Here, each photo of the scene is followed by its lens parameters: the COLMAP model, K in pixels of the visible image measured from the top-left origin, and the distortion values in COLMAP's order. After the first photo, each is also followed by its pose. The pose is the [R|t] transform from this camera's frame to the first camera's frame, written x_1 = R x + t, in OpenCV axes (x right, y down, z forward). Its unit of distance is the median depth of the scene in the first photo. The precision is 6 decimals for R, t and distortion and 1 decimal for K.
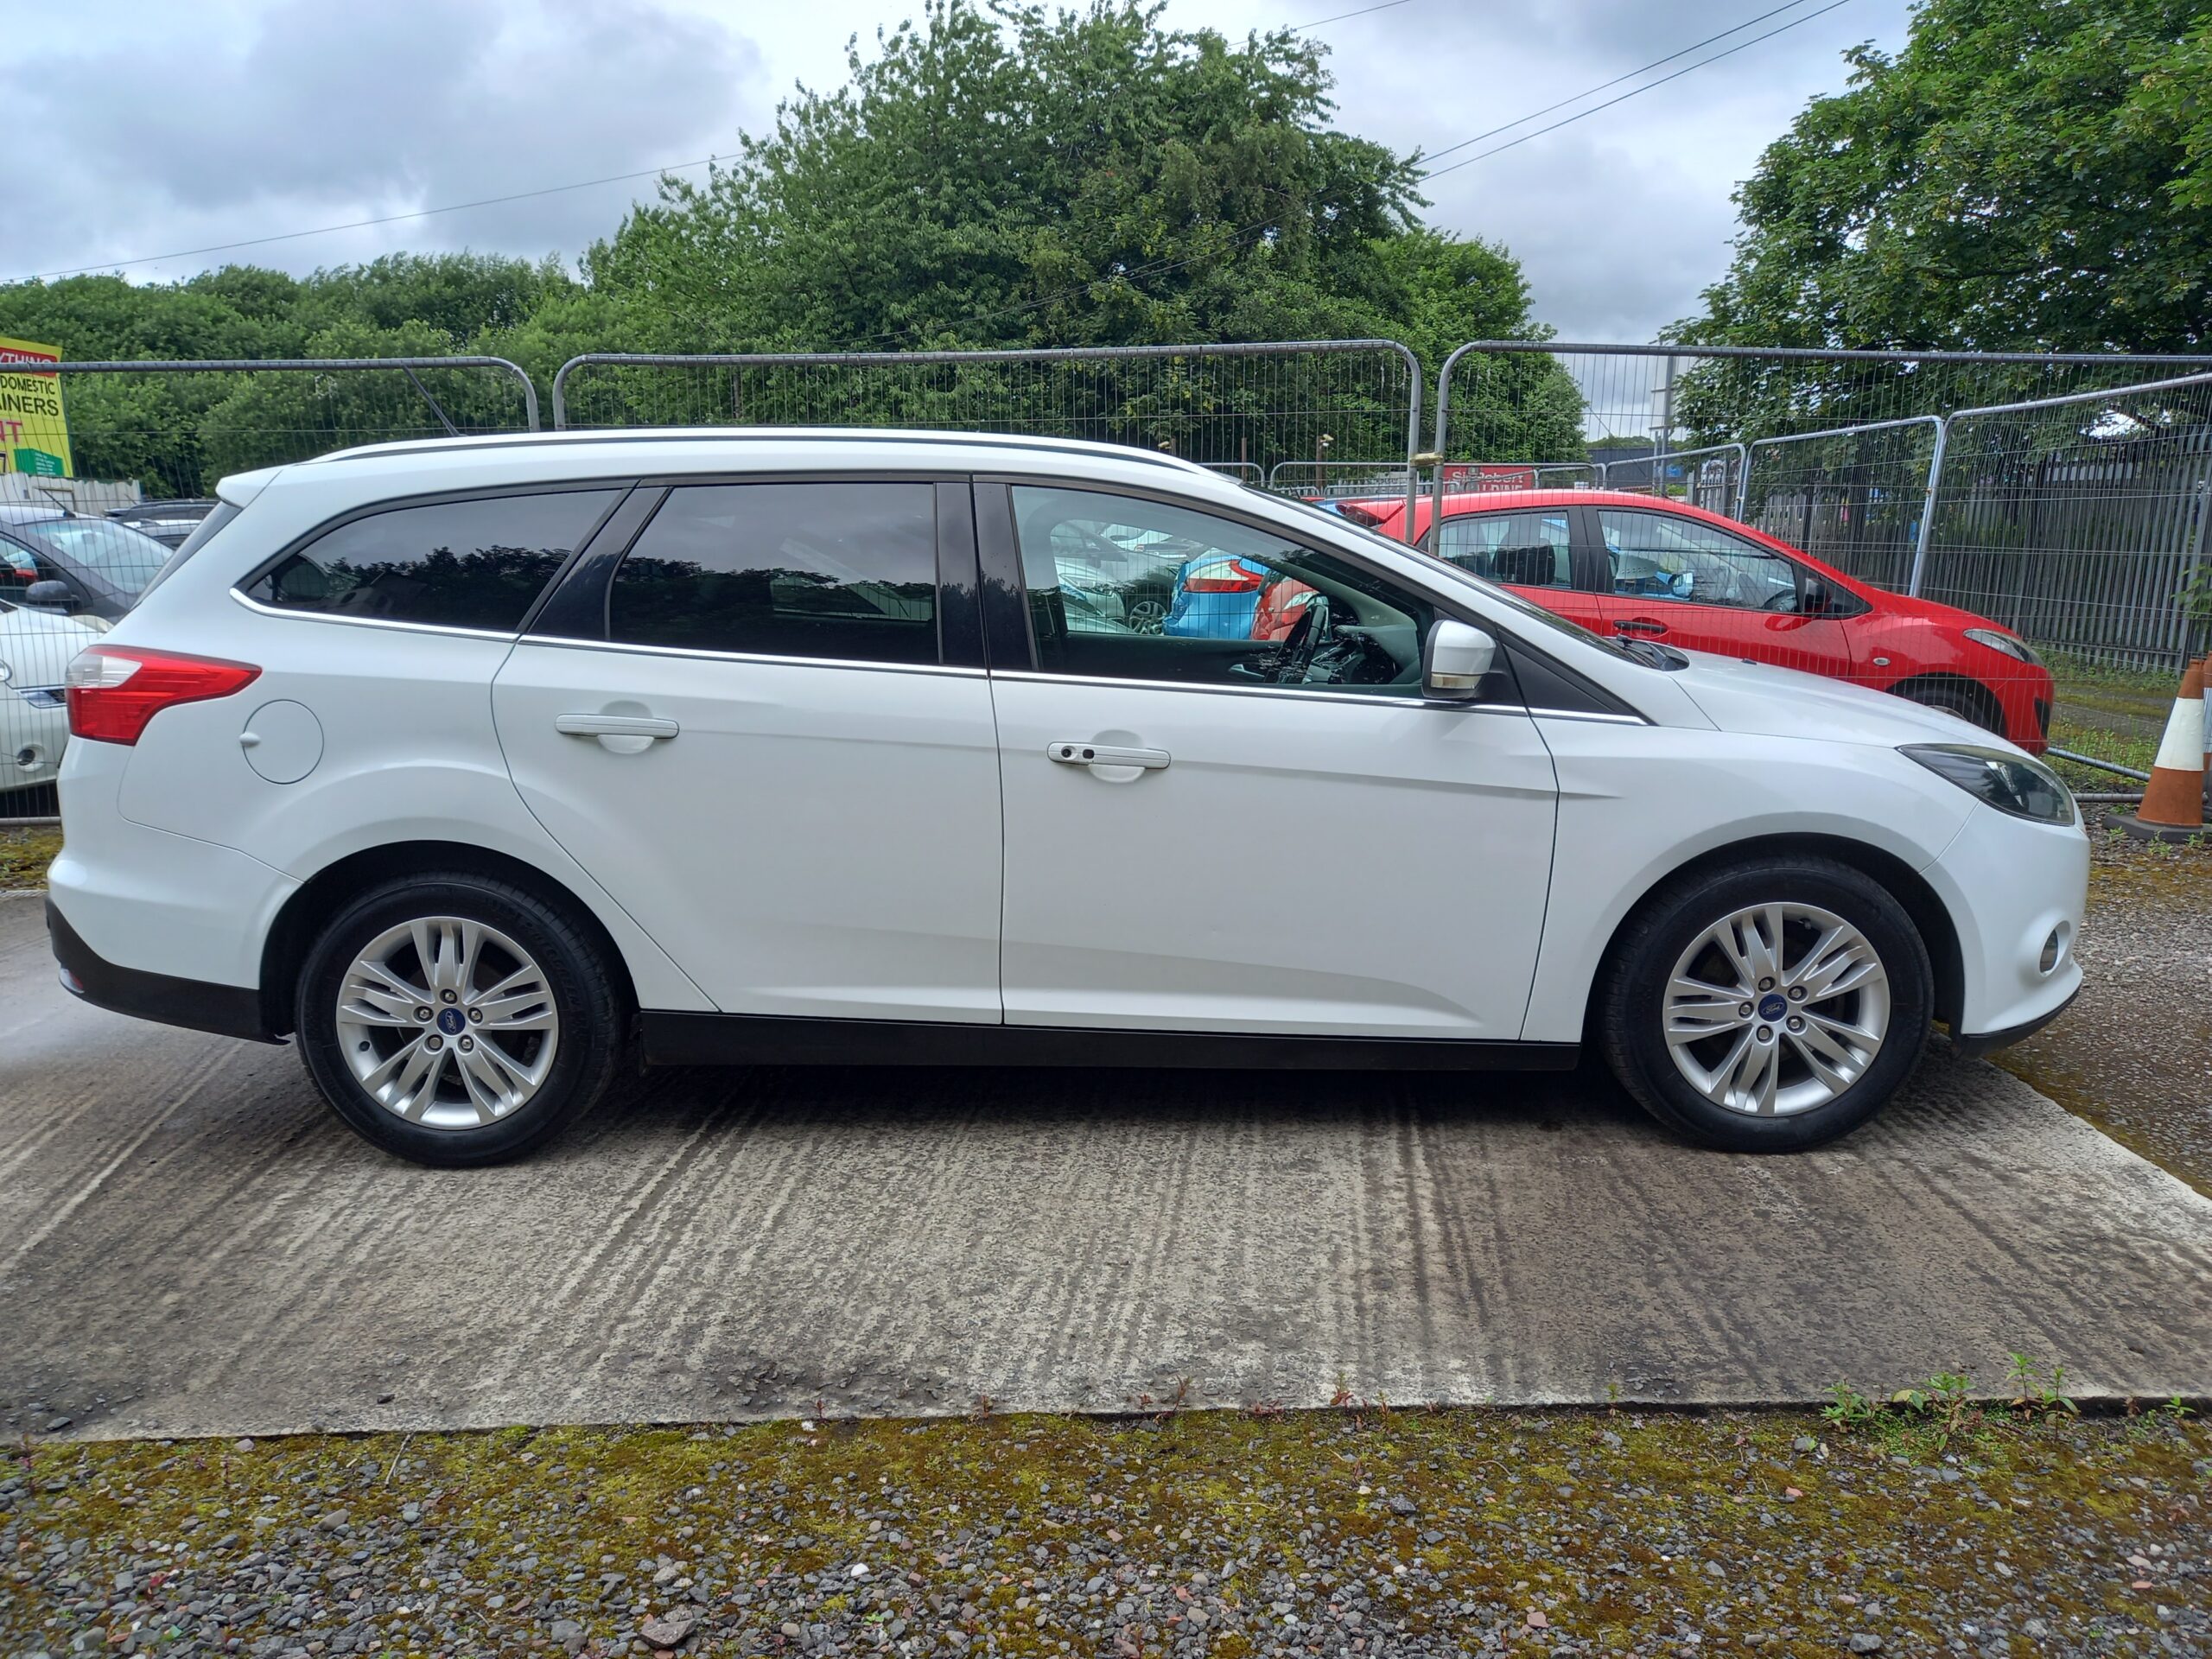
lens RADIAL K [[1612.1, 0, 1106.0], [0, 1612.1, 829.5], [0, 0, 1]] dist [0.075422, -0.079879]
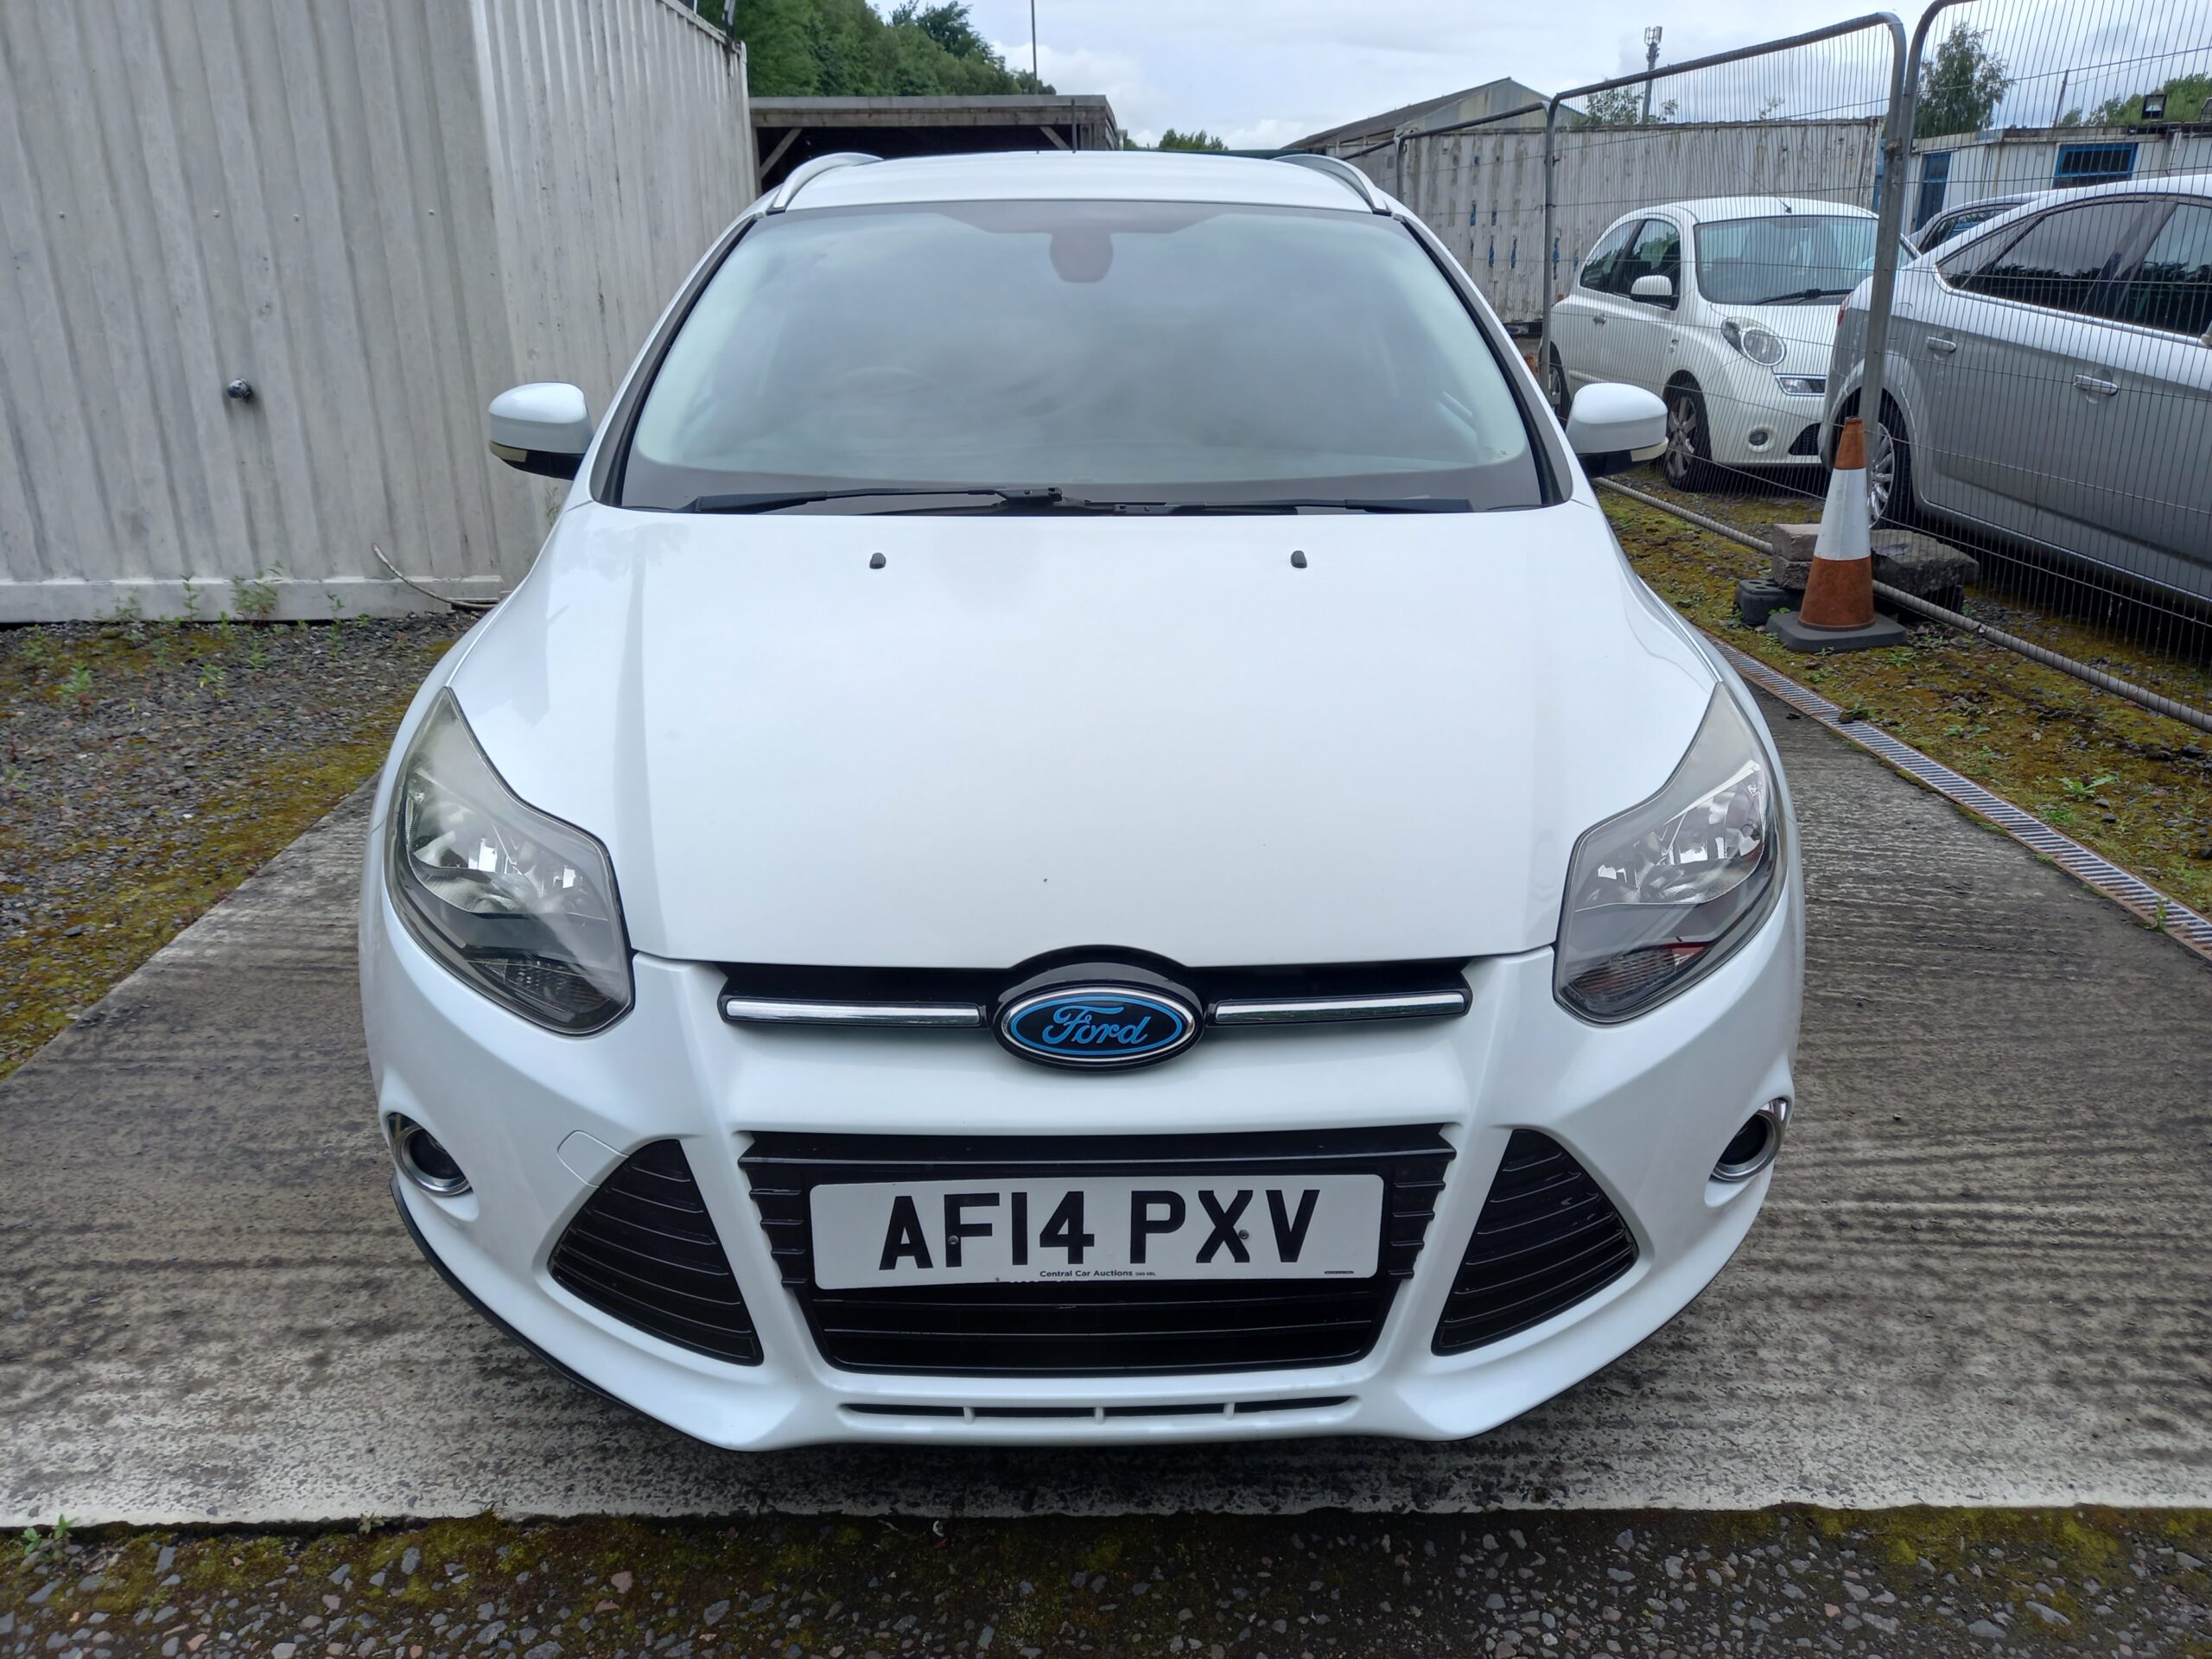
lens RADIAL K [[1630.3, 0, 1105.9], [0, 1630.3, 838.2], [0, 0, 1]] dist [0.016813, 0.004696]
pose [[0.029429, 0.363898, -0.930974, 1.067988], [-0.178481, 0.918322, 0.353311, -0.254813], [0.983503, 0.155763, 0.091975, 1.187054]]
